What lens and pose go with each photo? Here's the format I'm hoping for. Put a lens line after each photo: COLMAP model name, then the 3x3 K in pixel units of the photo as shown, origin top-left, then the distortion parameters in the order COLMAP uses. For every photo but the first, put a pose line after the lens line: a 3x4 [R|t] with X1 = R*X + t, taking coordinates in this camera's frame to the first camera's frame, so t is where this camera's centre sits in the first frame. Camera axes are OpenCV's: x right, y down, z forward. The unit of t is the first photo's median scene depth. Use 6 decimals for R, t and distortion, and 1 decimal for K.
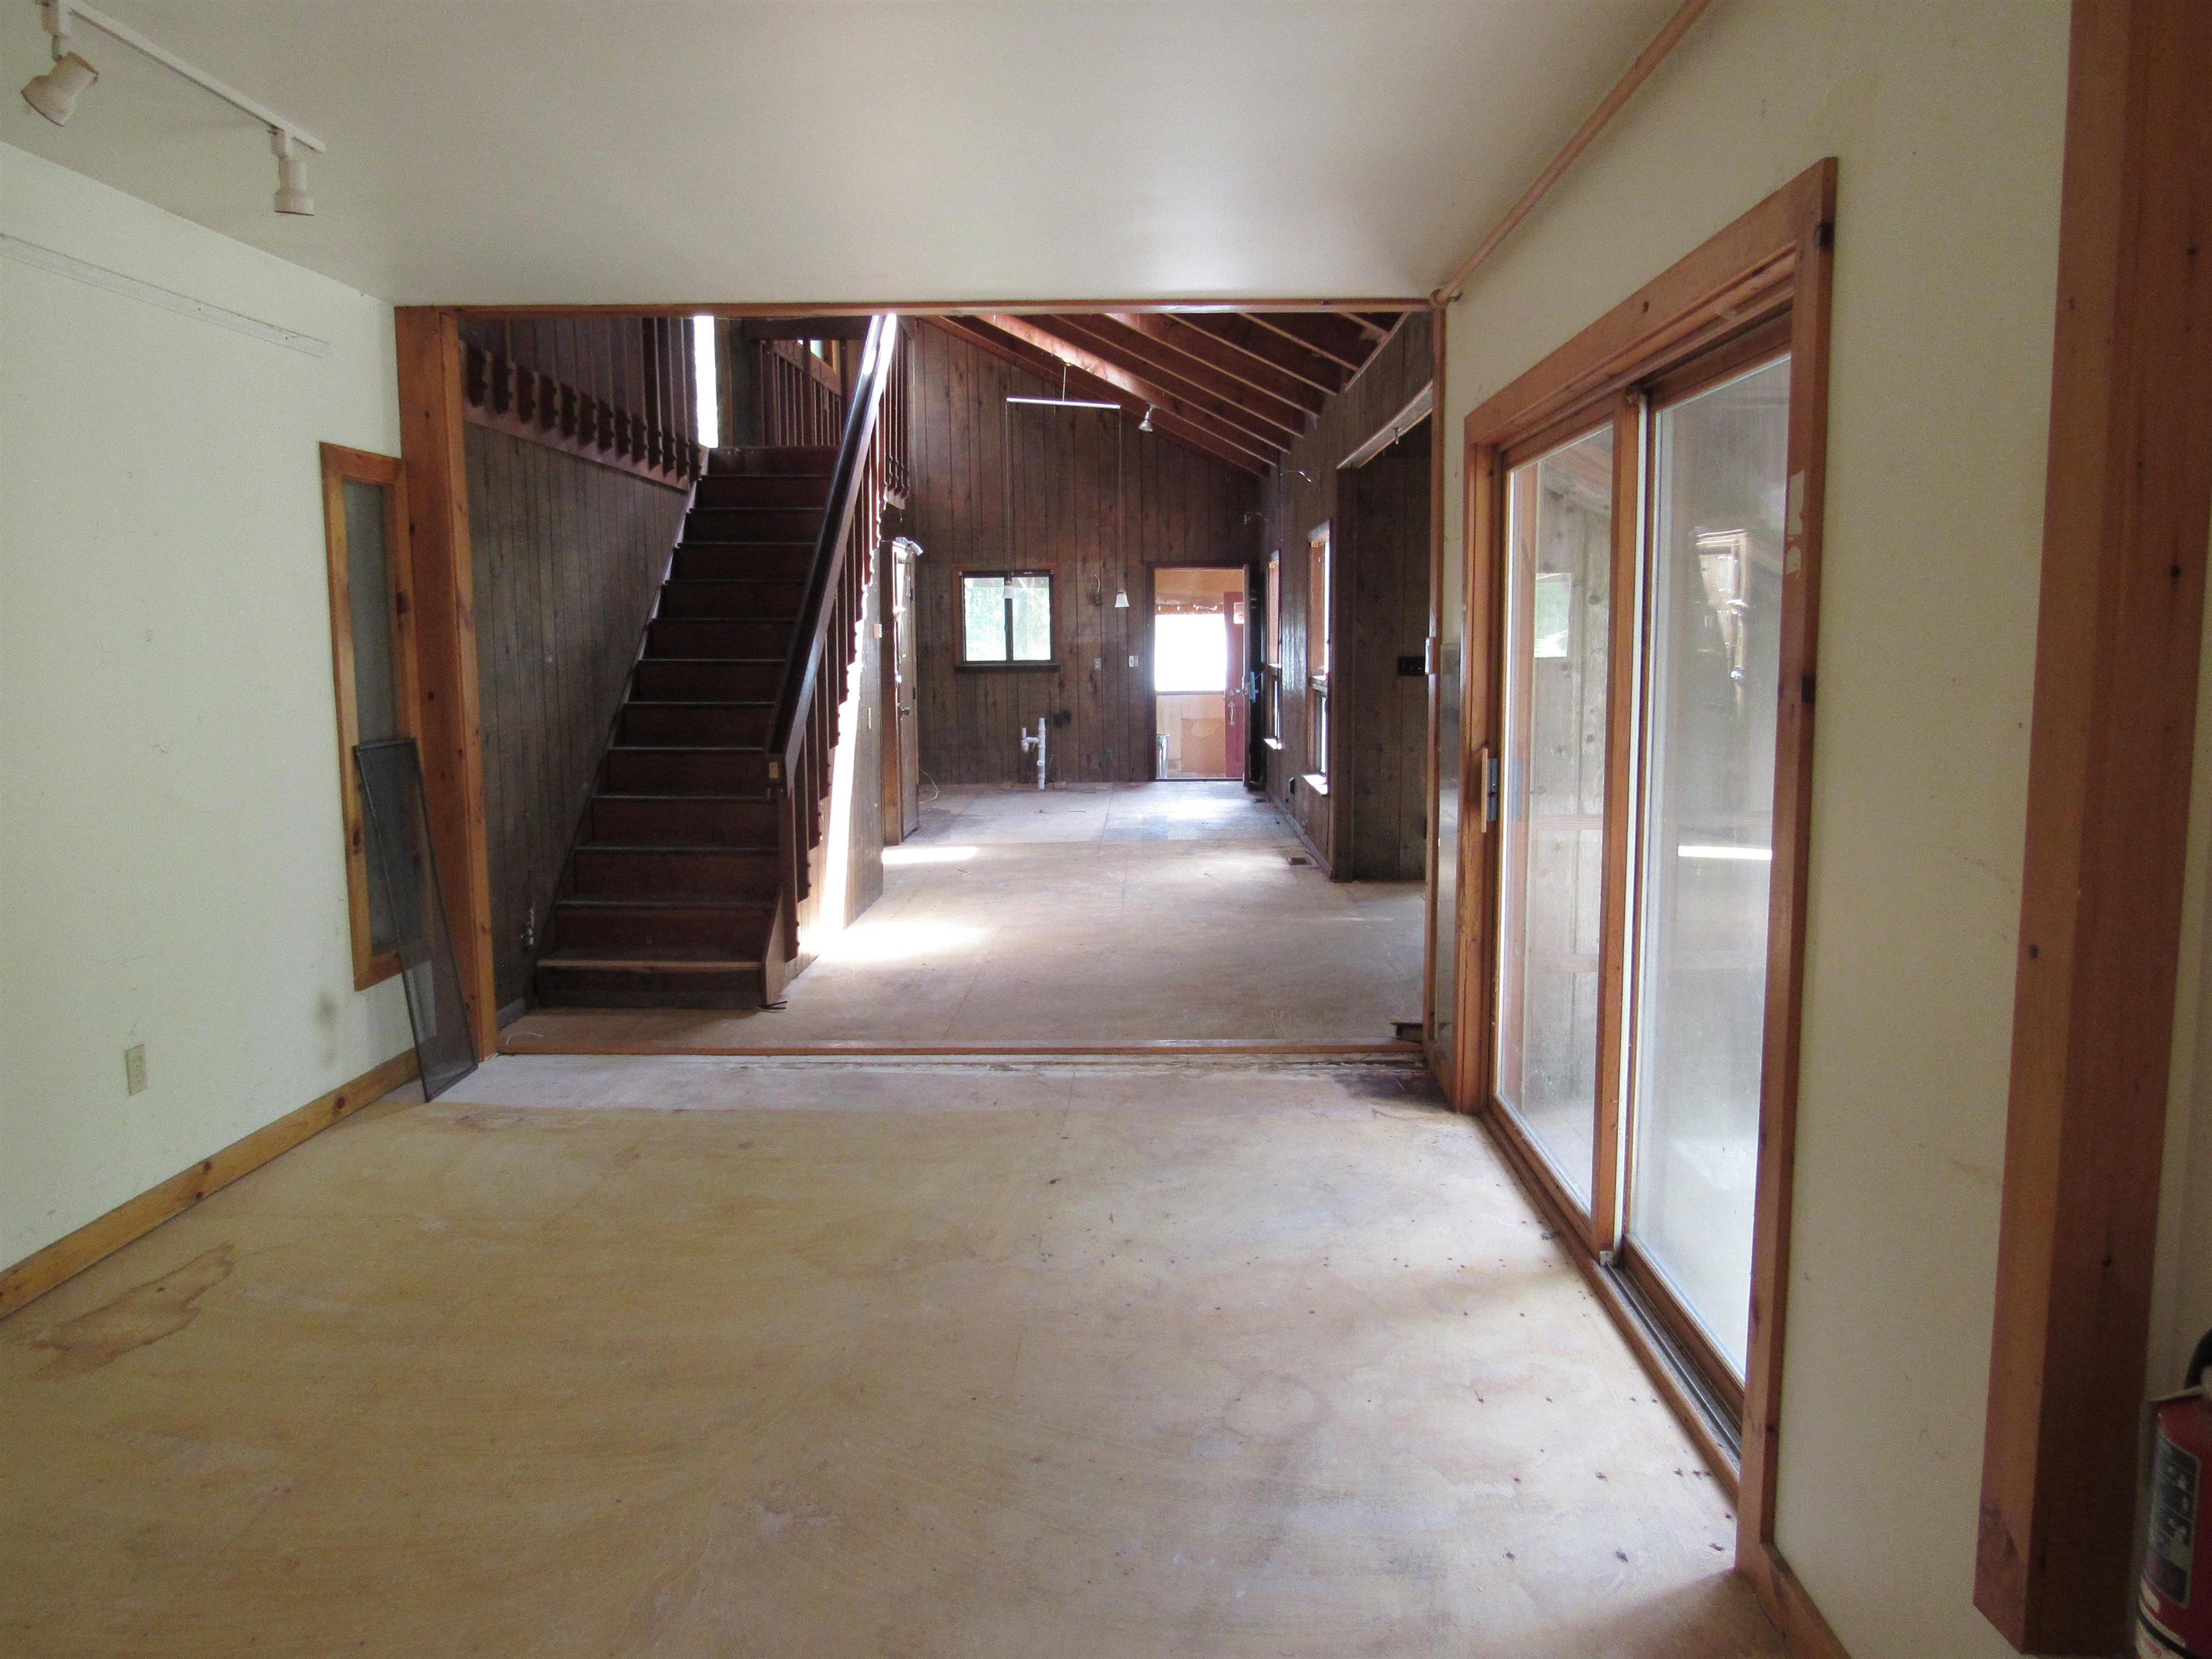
lens RADIAL K [[1578.4, 0, 1096.8], [0, 1578.4, 832.5], [0, 0, 1]] dist [-0.034998, 0.018503]
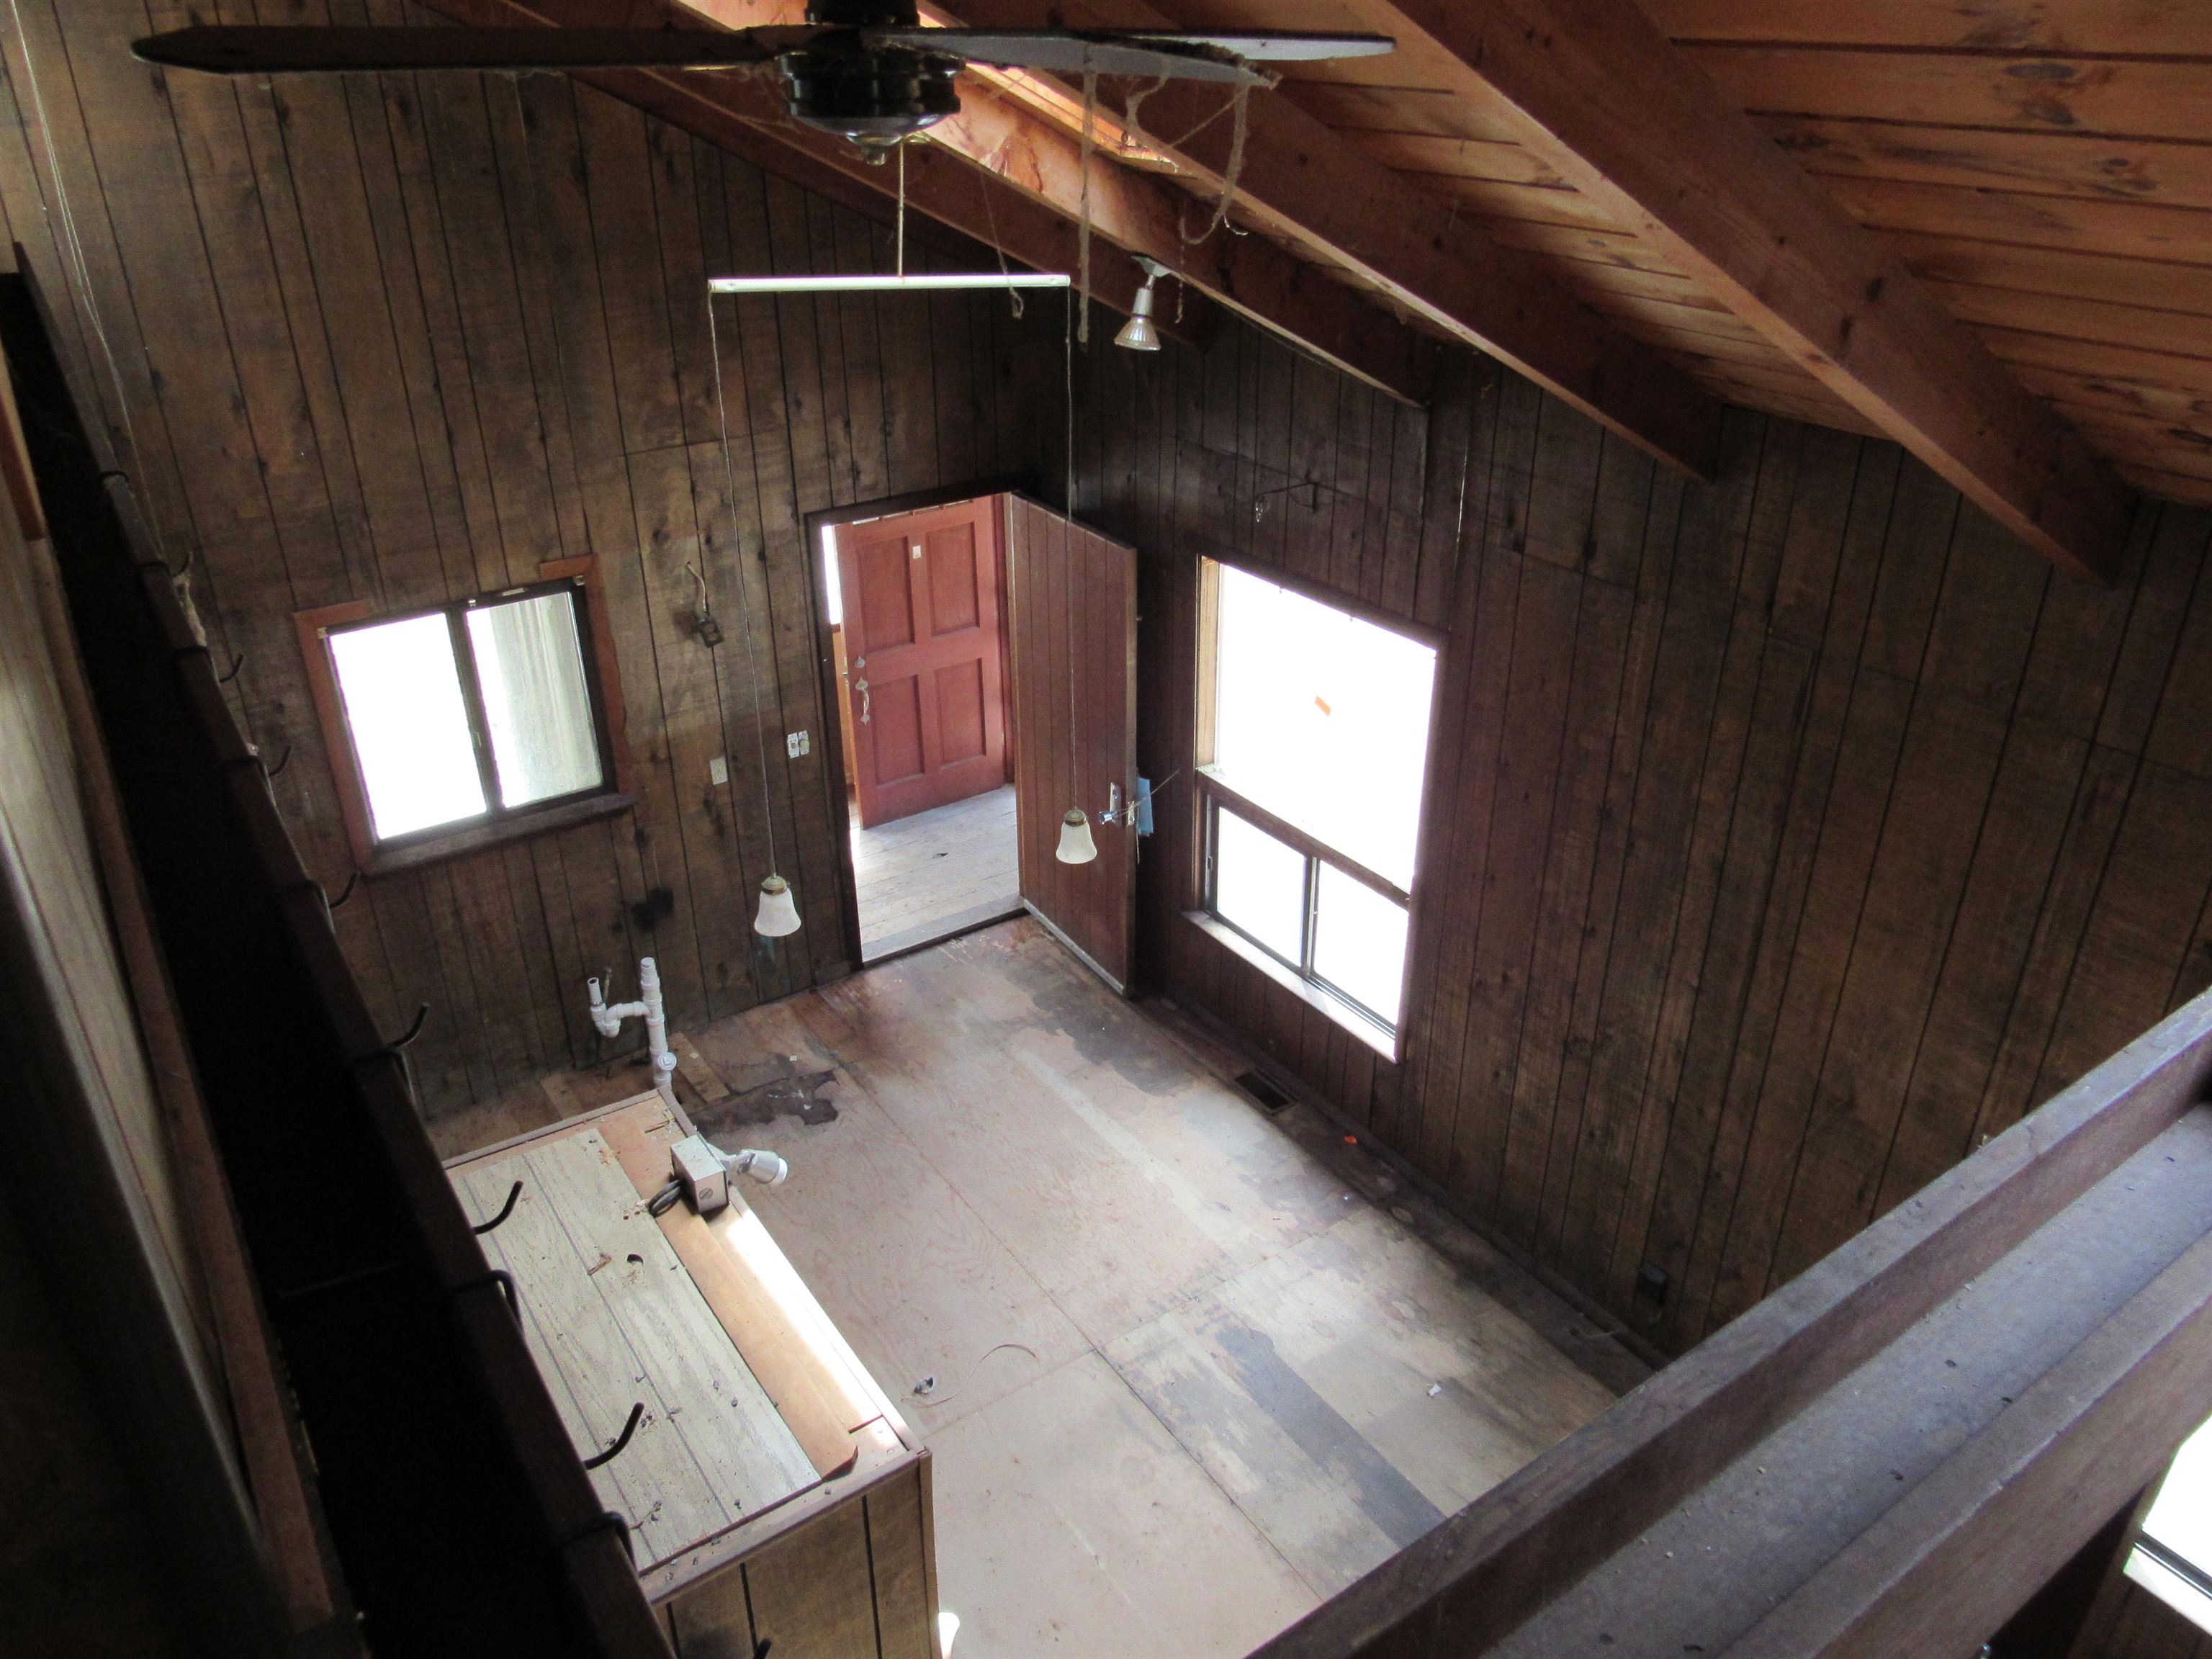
lens RADIAL K [[1578.4, 0, 1111.3], [0, 1578.4, 835.2], [0, 0, 1]] dist [-0.034998, 0.018503]
pose [[0.803813, -0.271102, 0.529517, -0.392114], [0.070586, 0.927298, 0.367608, -0.658821], [-0.590680, -0.258112, 0.764510, 1.721304]]
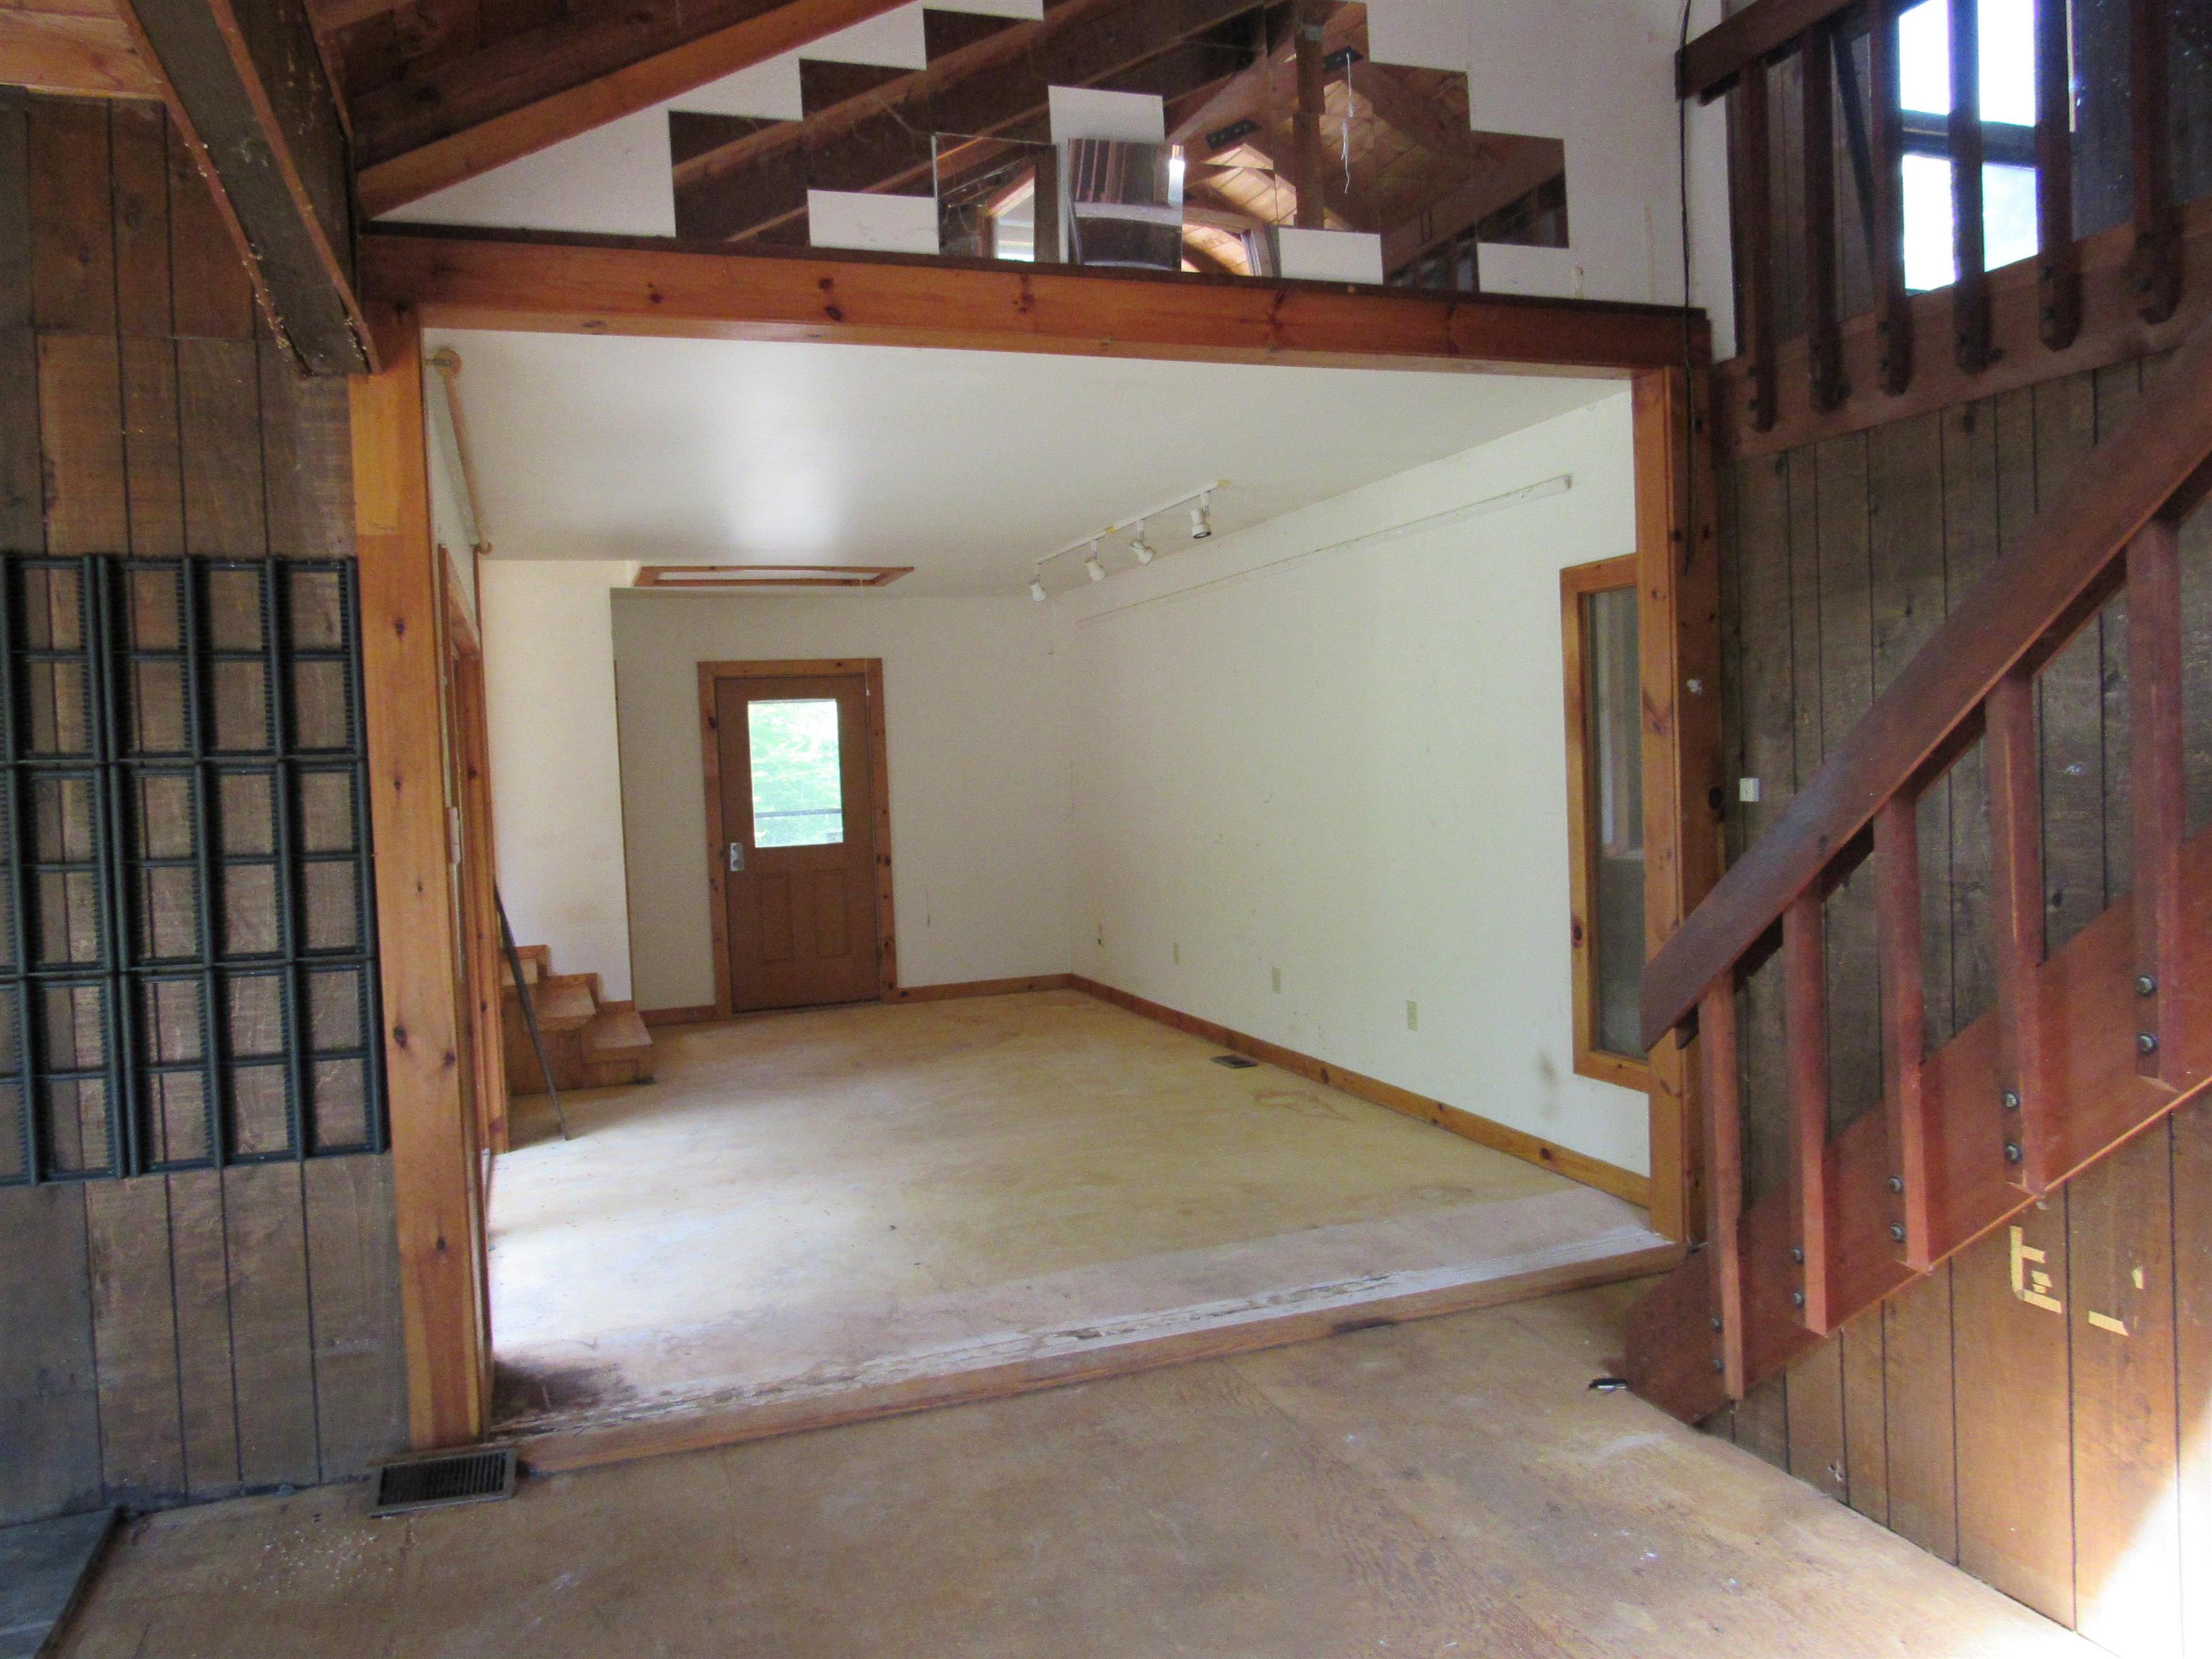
lens RADIAL K [[1578.4, 0, 1096.0], [0, 1578.4, 829.2], [0, 0, 1]] dist [-0.034998, 0.018503]
pose [[-0.927155, 0.057535, -0.370234, 0.200740], [-0.002388, 0.987212, 0.159393, -0.211769], [0.374670, 0.148666, -0.915162, 1.654043]]
